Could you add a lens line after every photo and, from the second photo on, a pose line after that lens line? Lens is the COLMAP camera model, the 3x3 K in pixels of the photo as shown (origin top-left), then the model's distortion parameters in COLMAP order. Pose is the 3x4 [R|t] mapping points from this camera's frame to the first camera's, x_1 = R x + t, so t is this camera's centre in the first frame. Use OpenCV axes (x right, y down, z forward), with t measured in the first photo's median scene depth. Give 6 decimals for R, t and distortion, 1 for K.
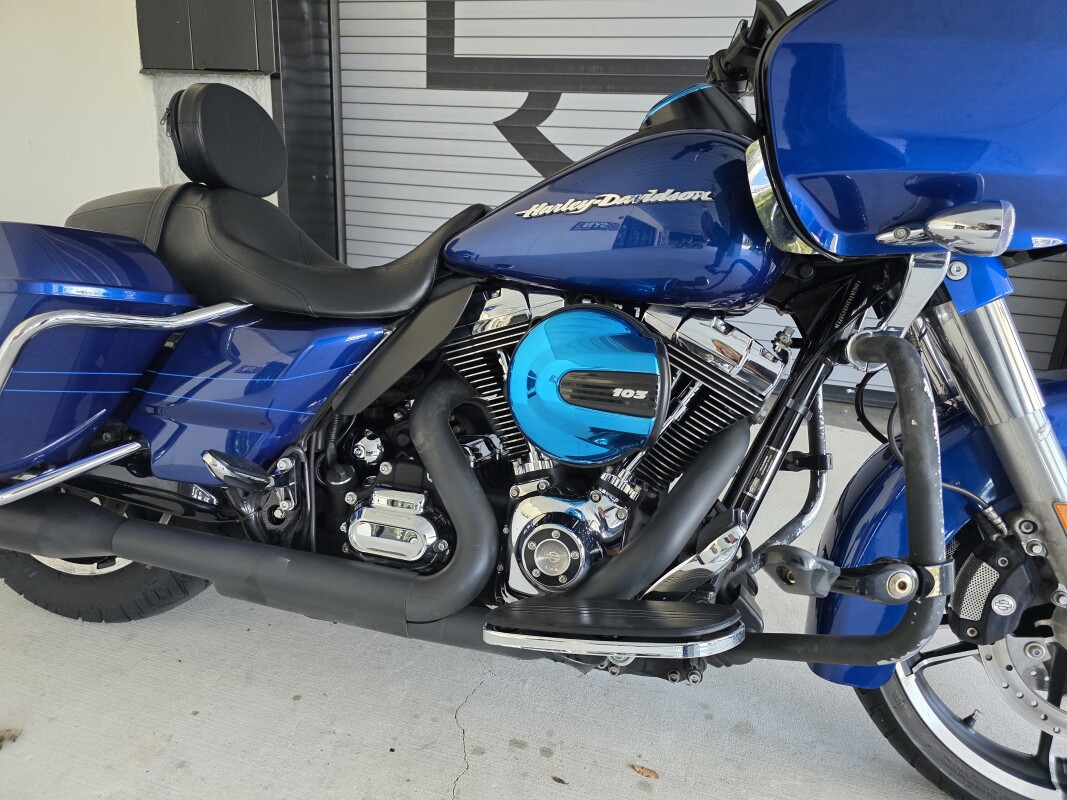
lens RADIAL K [[731.2, 0, 532.1], [0, 731.2, 396.4], [0, 0, 1]] dist [0.039426, -0.031370]
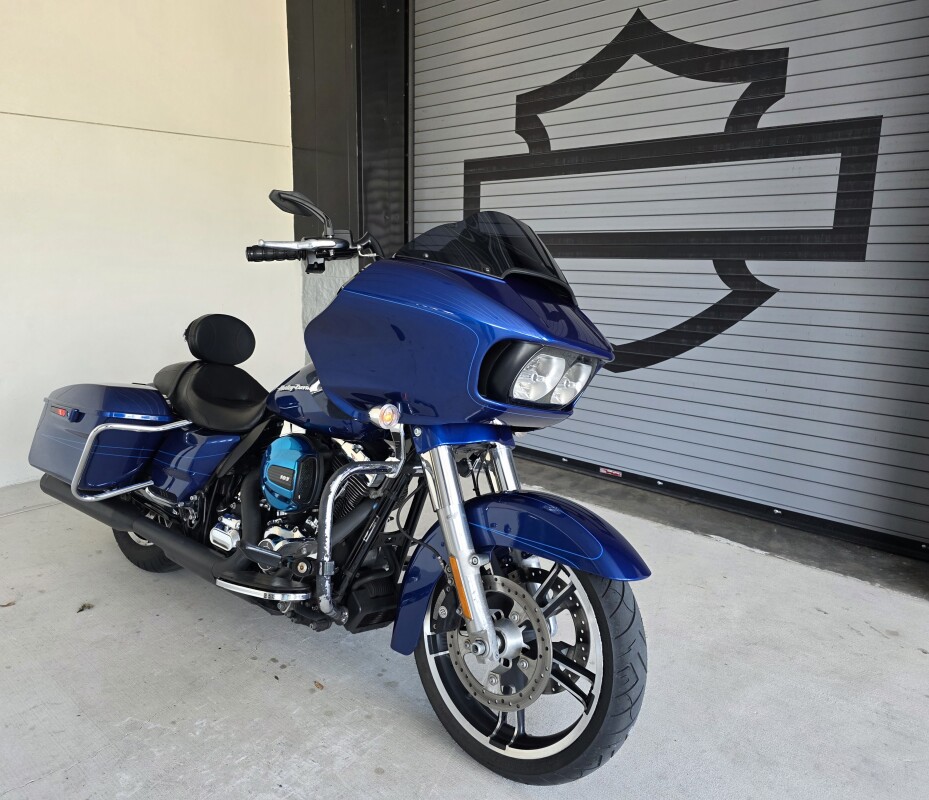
lens RADIAL K [[731.8, 0, 434.0], [0, 731.8, 400.3], [0, 0, 1]] dist [0.035568, -0.025090]
pose [[0.891912, 0.051264, -0.449293, 1.278955], [-0.100793, 0.991096, -0.087006, -0.074451], [0.440832, 0.122888, 0.889137, -0.641327]]
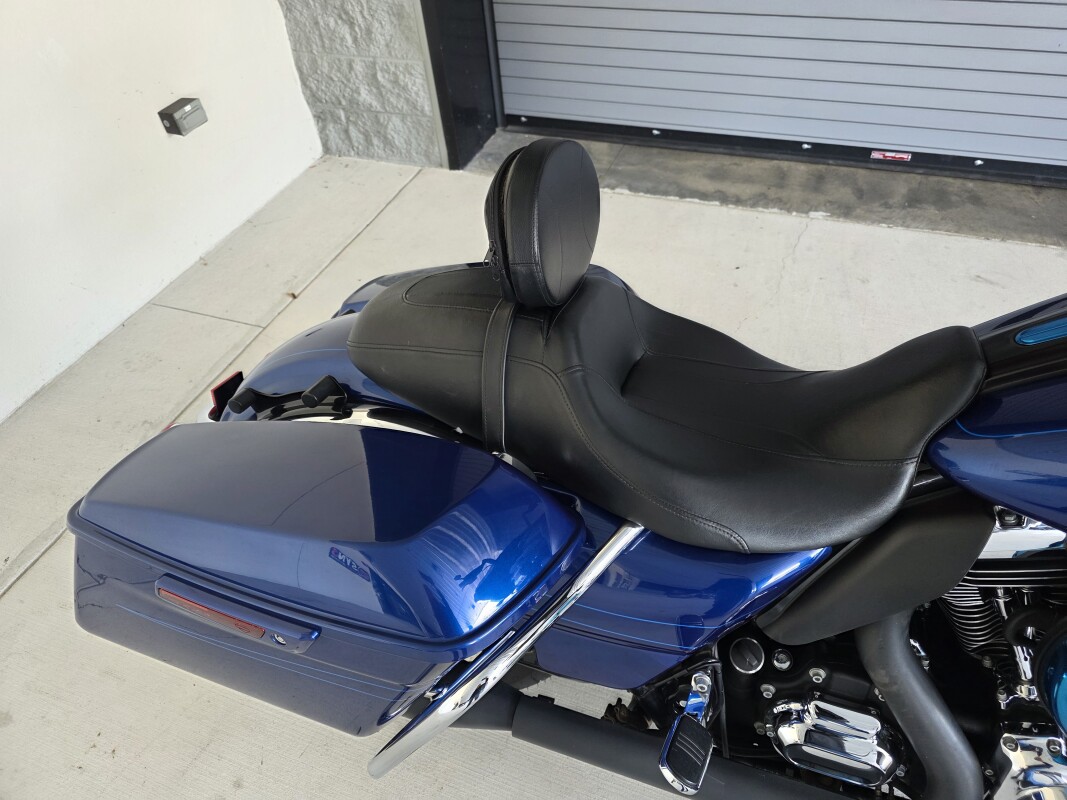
lens RADIAL K [[731.2, 0, 544.1], [0, 731.2, 382.6], [0, 0, 1]] dist [0.039426, -0.031370]
pose [[0.992674, -0.041417, -0.113501, -0.424405], [0.087528, 0.894085, 0.439262, -0.620252], [0.083286, -0.445979, 0.891160, 0.414361]]
